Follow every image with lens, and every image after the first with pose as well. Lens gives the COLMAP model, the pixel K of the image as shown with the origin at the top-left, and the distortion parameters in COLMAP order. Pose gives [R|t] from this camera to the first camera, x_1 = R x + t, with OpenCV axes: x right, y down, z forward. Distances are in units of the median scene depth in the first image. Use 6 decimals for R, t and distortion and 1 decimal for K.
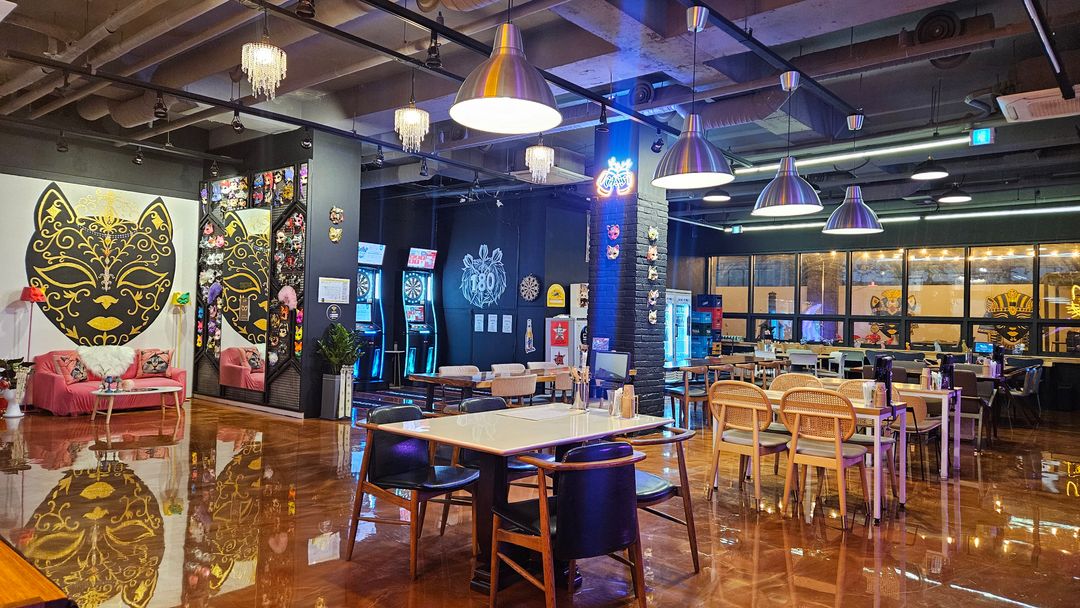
lens RADIAL K [[736.1, 0, 541.2], [0, 736.1, 300.9], [0, 0, 1]] dist [0.009942, 0.001520]
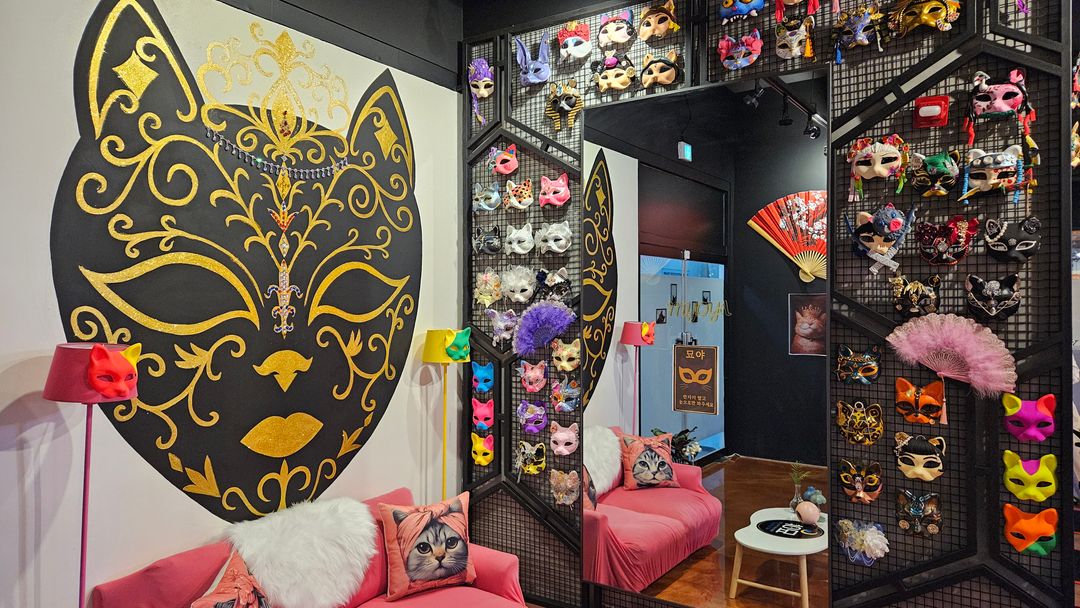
lens RADIAL K [[736.1, 0, 538.7], [0, 736.1, 307.1], [0, 0, 1]] dist [0.009942, 0.001520]
pose [[0.996208, -0.022638, 0.084005, -0.504188], [0.020803, 0.999527, 0.022658, -0.031899], [-0.084478, -0.020825, 0.996208, 0.664093]]
